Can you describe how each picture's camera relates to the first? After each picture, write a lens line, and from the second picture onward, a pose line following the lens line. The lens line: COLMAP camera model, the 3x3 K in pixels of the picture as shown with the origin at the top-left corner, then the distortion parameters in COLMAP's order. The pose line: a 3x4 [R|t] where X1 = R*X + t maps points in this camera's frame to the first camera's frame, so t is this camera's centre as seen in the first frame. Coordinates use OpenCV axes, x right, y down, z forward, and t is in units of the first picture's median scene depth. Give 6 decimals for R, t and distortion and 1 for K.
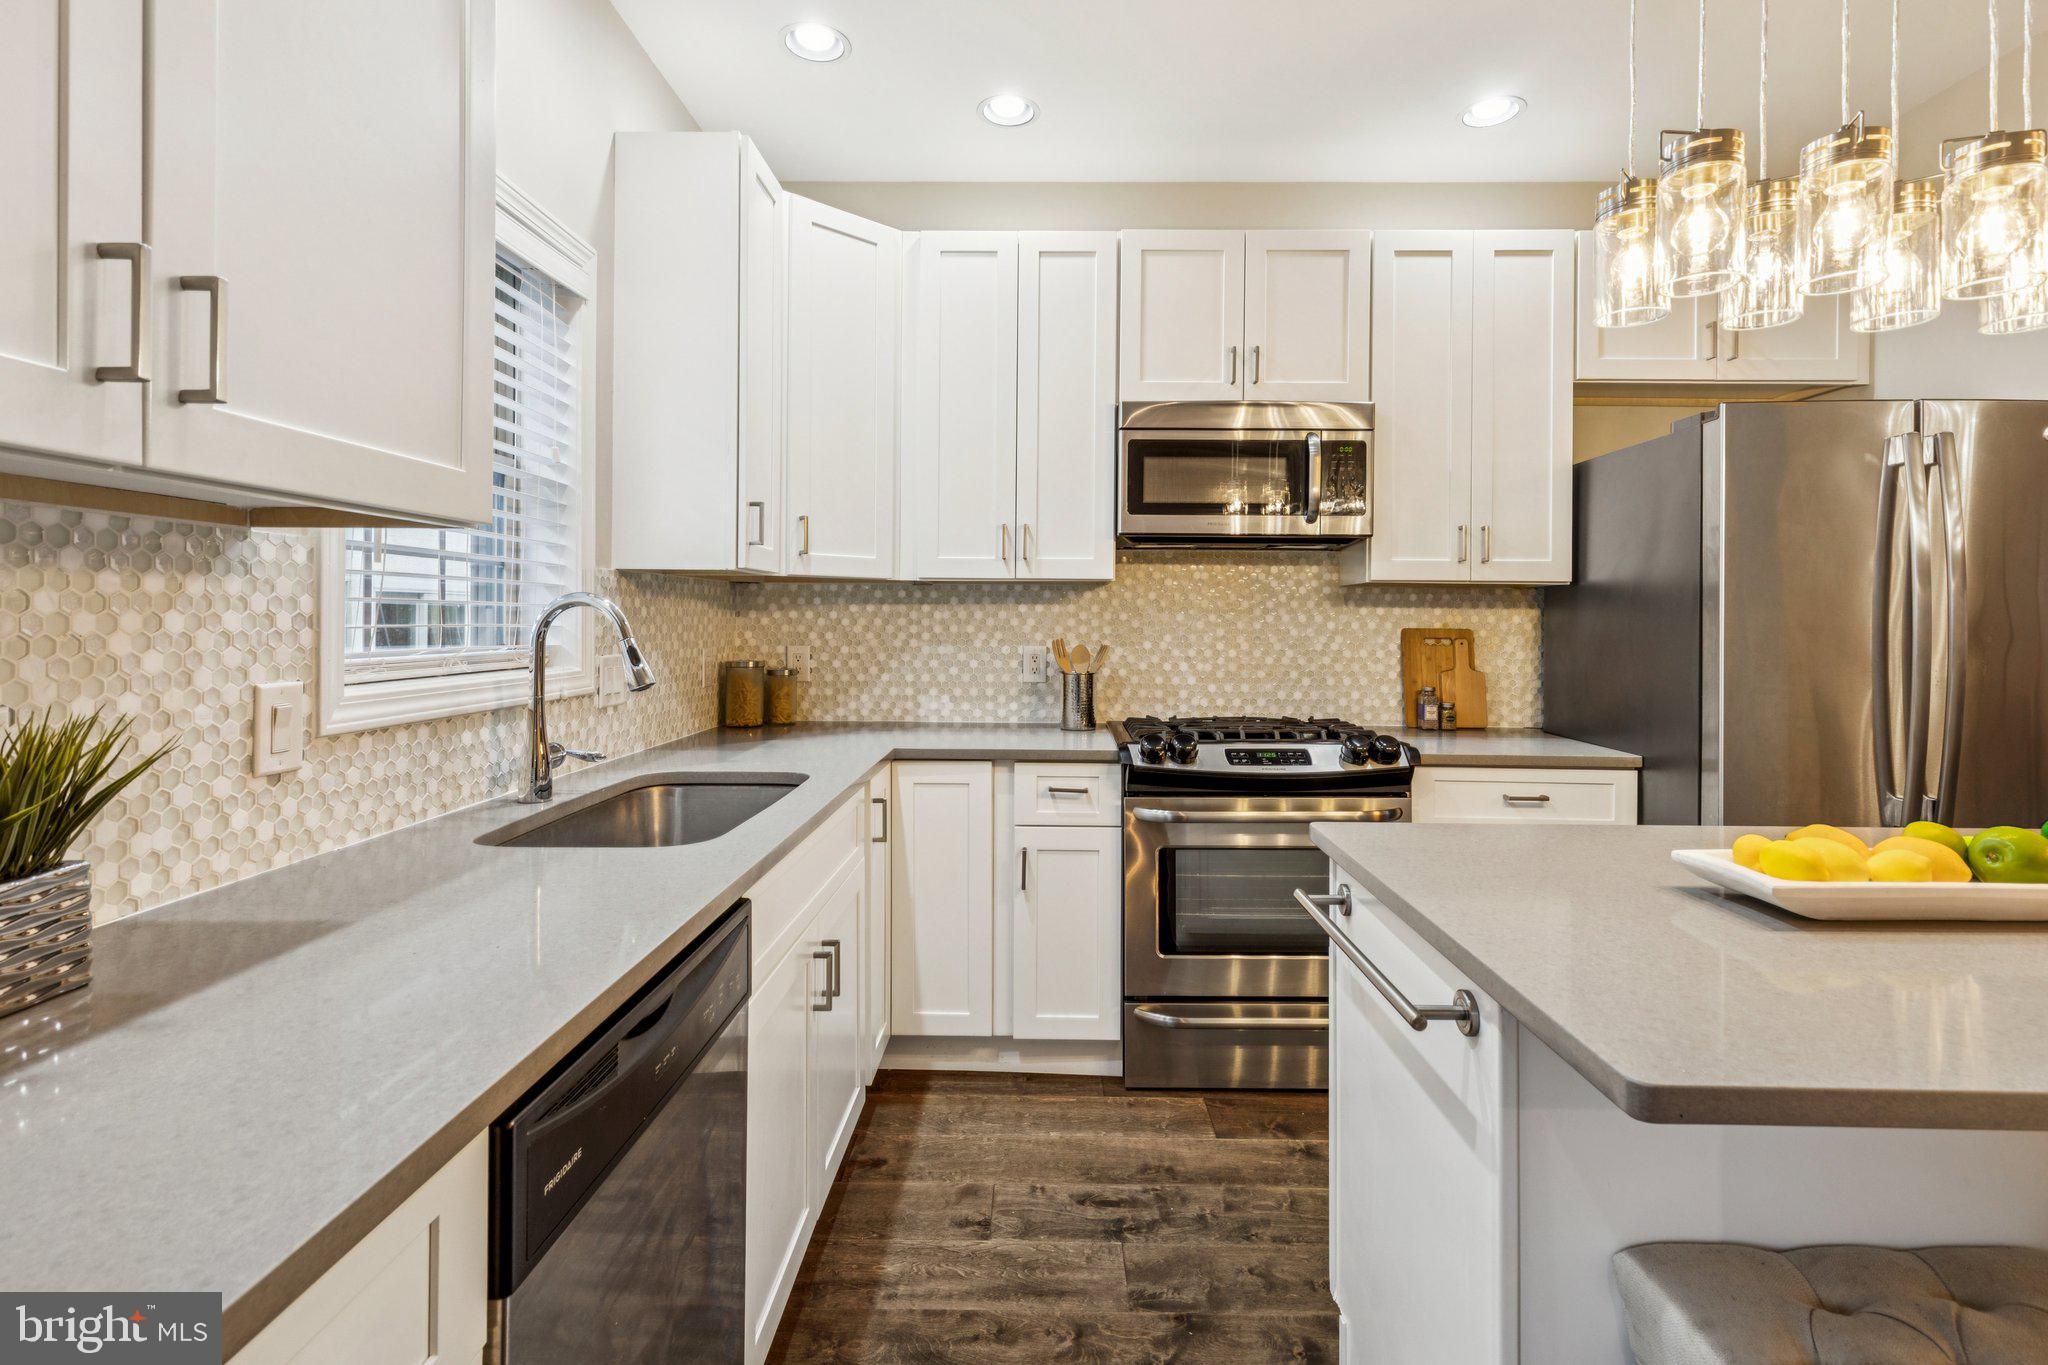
lens RADIAL K [[956.9, 0, 1032.8], [0, 956.9, 618.9], [0, 0, 1]] dist [0.009615, -0.000740]
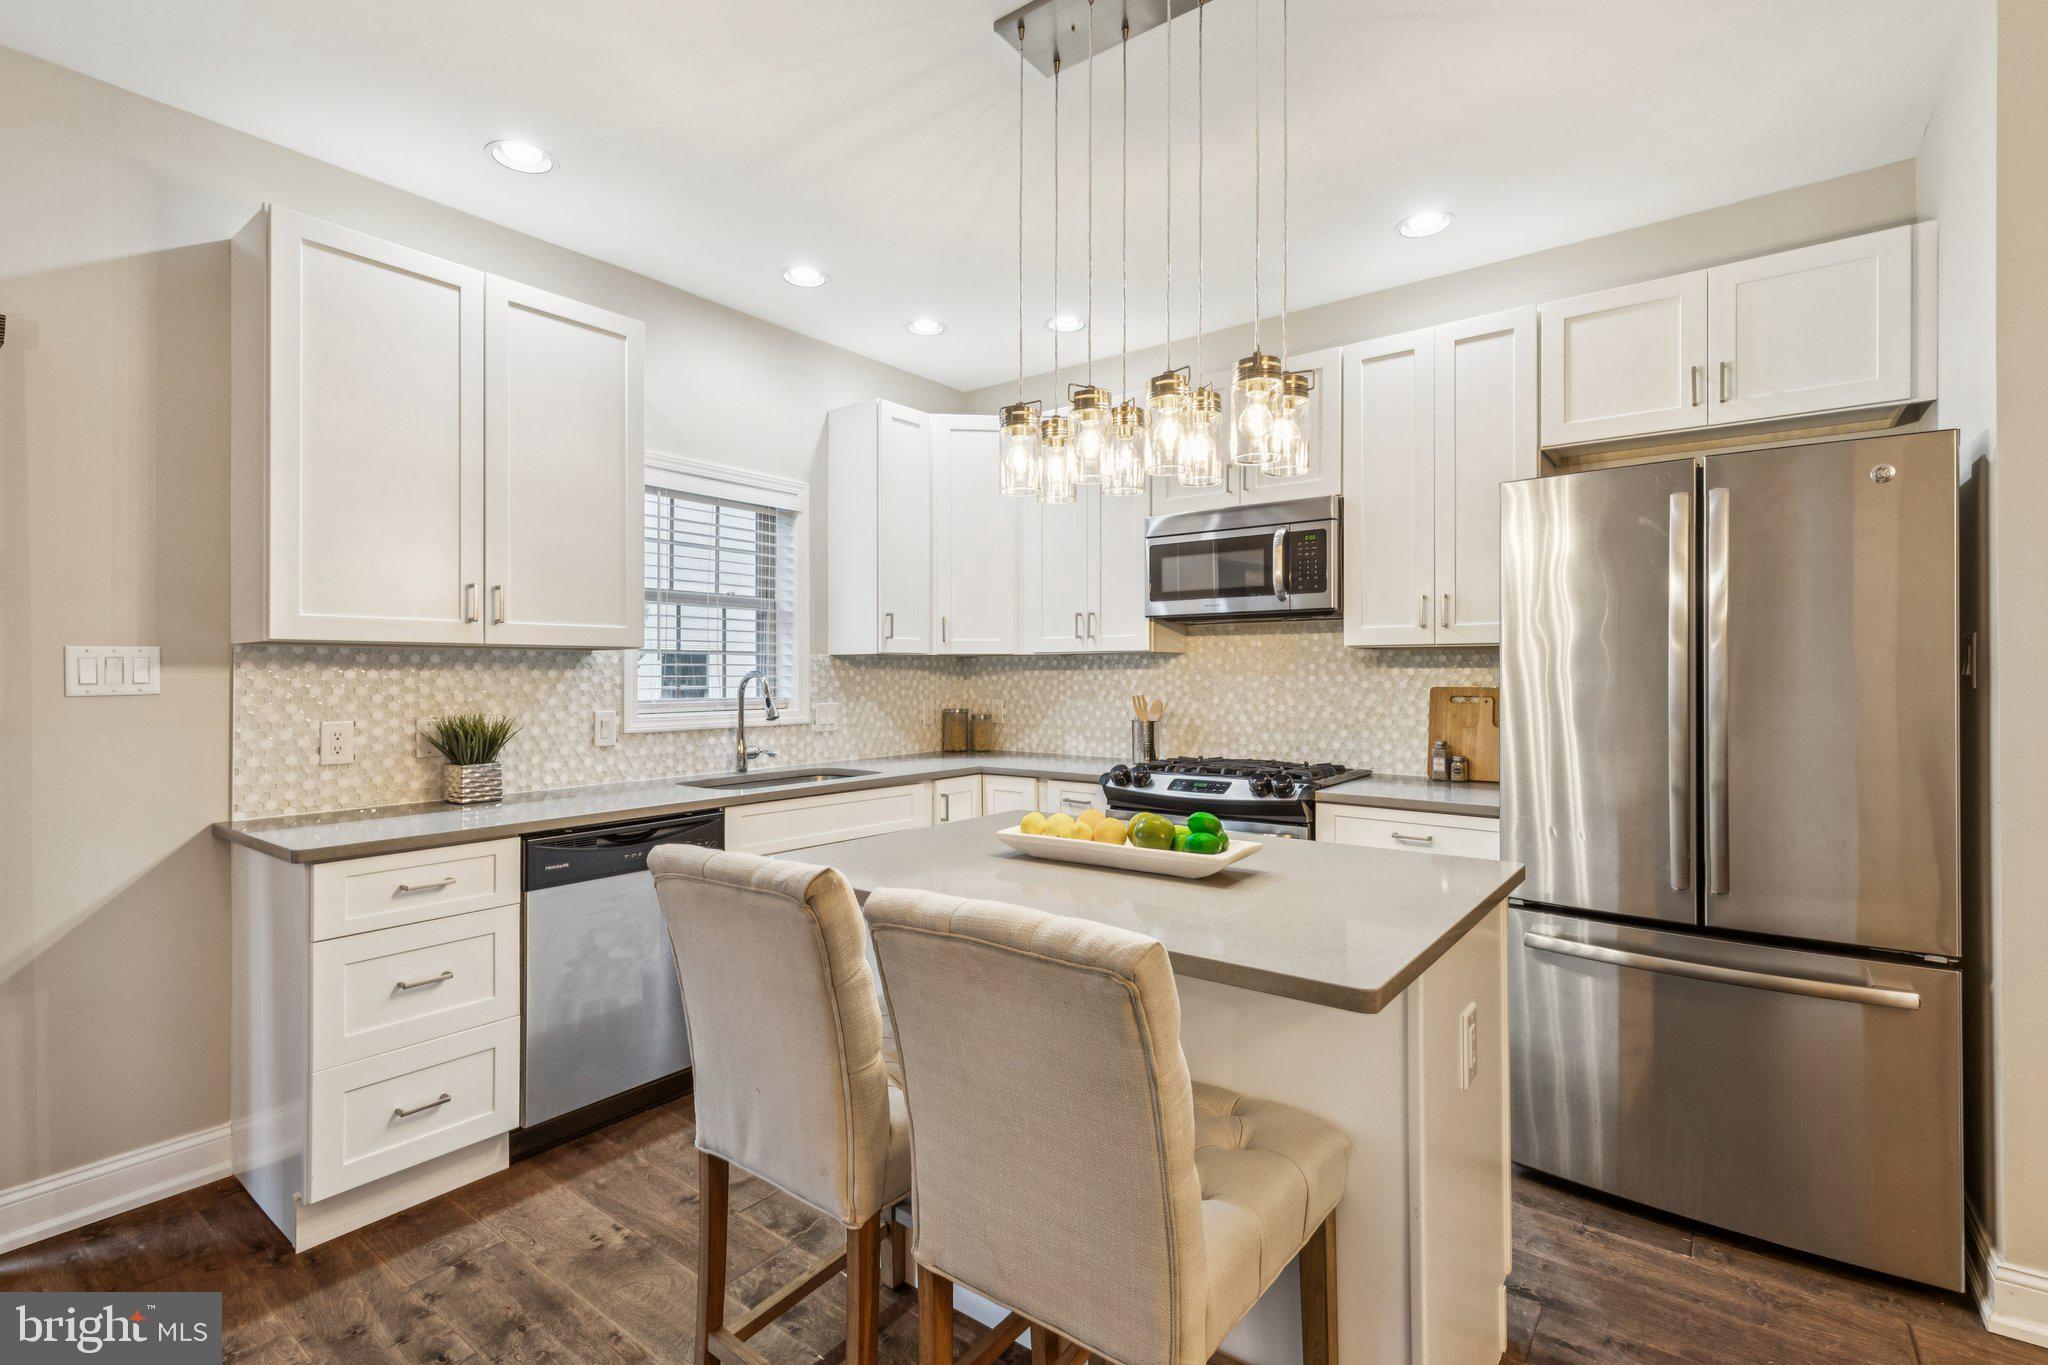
lens RADIAL K [[930.7, 0, 1013.1], [0, 930.7, 672.8], [0, 0, 1]] dist [0.001785, -0.000279]
pose [[0.801196, -0.009865, -0.598320, 0.667535], [0.008481, 0.999951, -0.005130, -0.005227], [0.598341, -0.000964, 0.801241, -0.139360]]
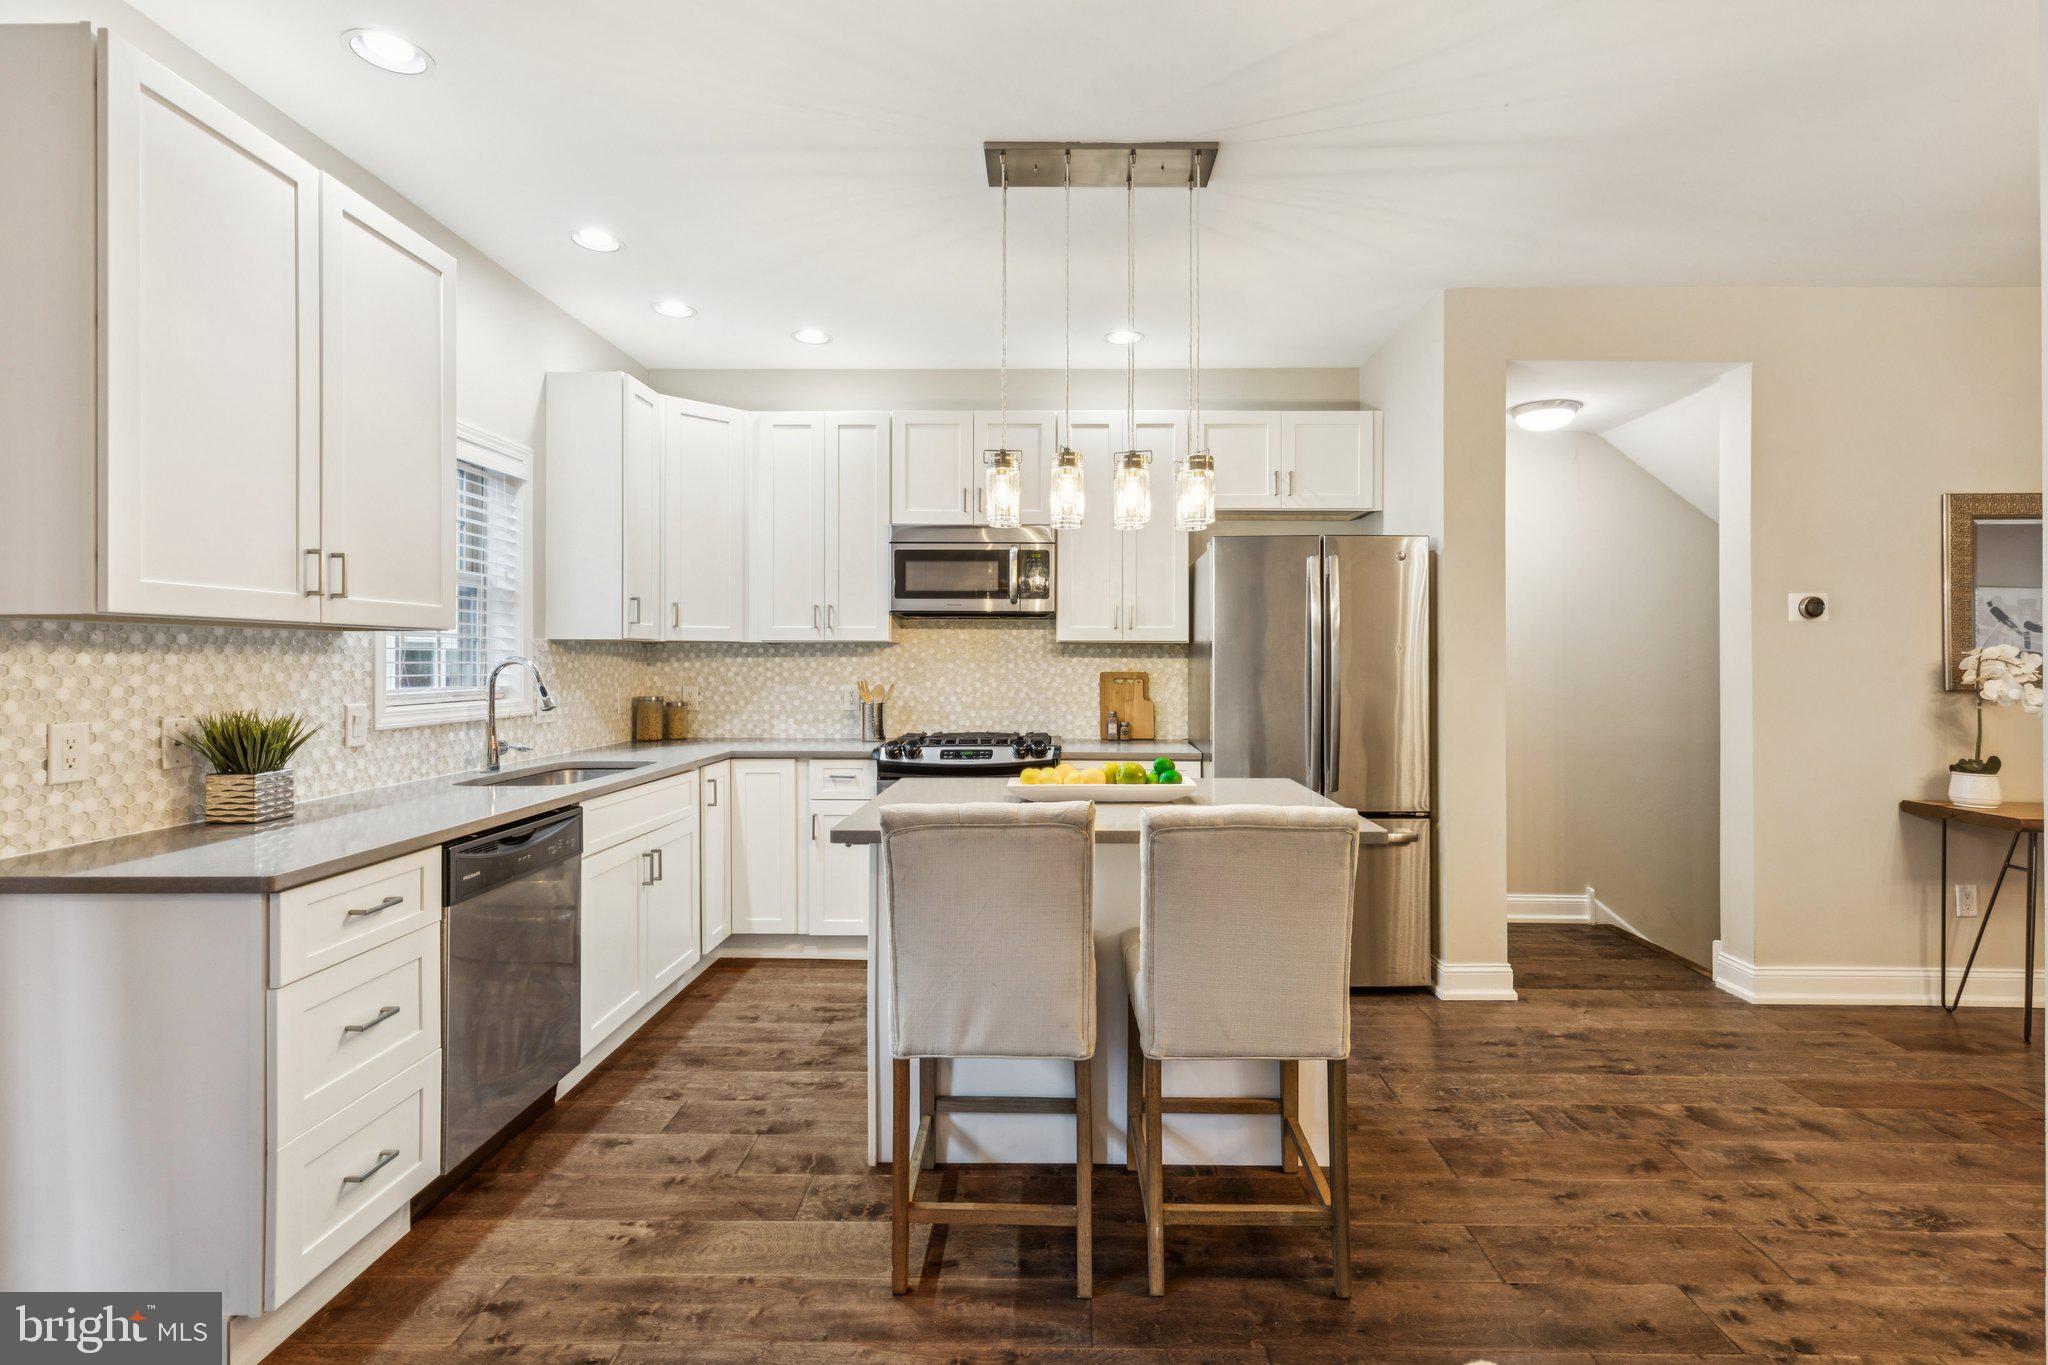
lens RADIAL K [[935.7, 0, 1046.6], [0, 935.7, 659.2], [0, 0, 1]] dist [0.005315, -0.000341]
pose [[0.999978, -0.005294, 0.003948, 0.310448], [0.005297, 0.999986, -0.000813, -0.009395], [-0.003944, 0.000834, 0.999992, -0.456564]]
